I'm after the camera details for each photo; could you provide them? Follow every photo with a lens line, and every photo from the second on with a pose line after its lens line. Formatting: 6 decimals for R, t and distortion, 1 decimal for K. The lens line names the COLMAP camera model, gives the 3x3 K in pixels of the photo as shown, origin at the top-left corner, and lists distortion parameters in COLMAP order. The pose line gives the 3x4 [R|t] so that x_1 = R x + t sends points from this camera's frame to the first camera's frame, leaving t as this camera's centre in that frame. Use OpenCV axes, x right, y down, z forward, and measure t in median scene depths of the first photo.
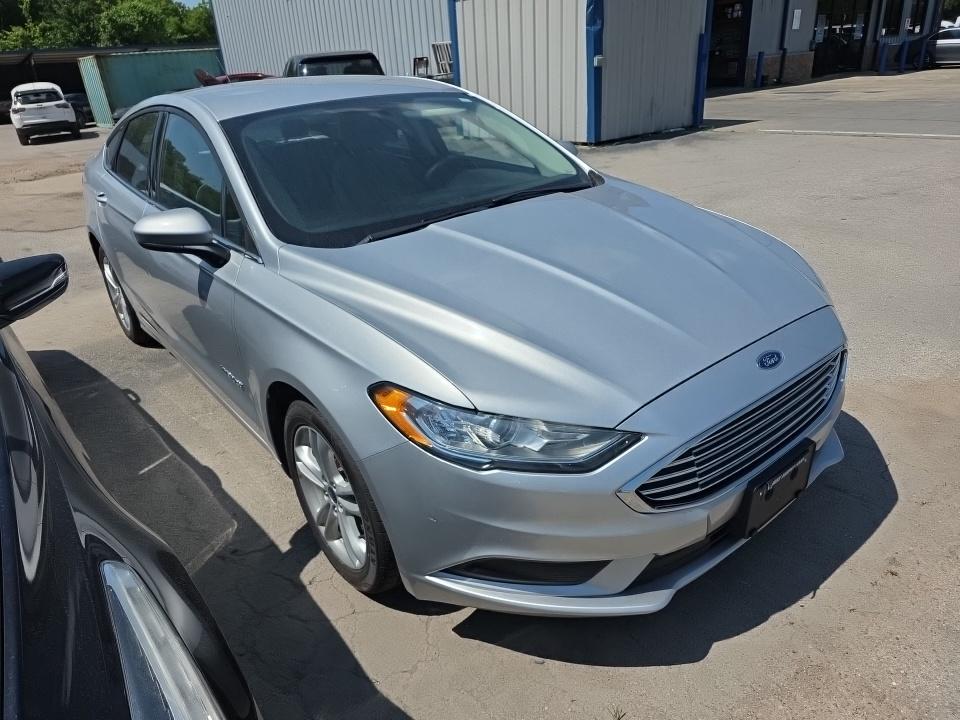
lens RADIAL K [[653.6, 0, 480.0], [0, 653.6, 360.0], [0, 0, 1]] dist [0.045373, -0.045083]
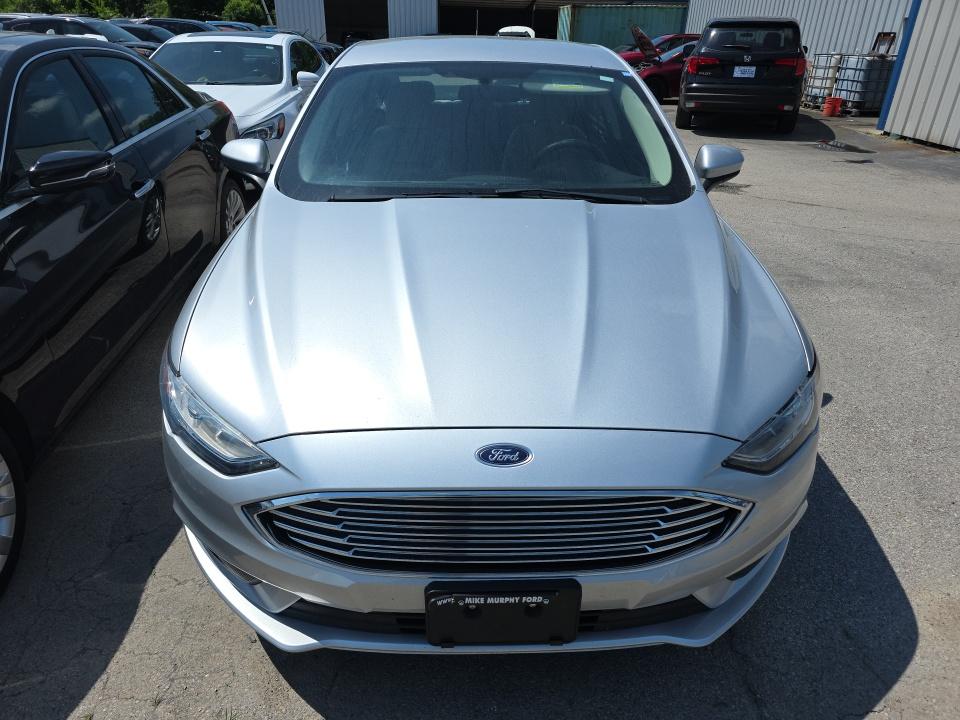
lens RADIAL K [[653.6, 0, 480.0], [0, 653.6, 360.0], [0, 0, 1]] dist [0.045373, -0.045083]
pose [[0.789815, 0.343144, -0.508374, 0.097619], [-0.317491, 0.937898, 0.139808, -0.025920], [0.524777, 0.050981, 0.849712, 0.040794]]
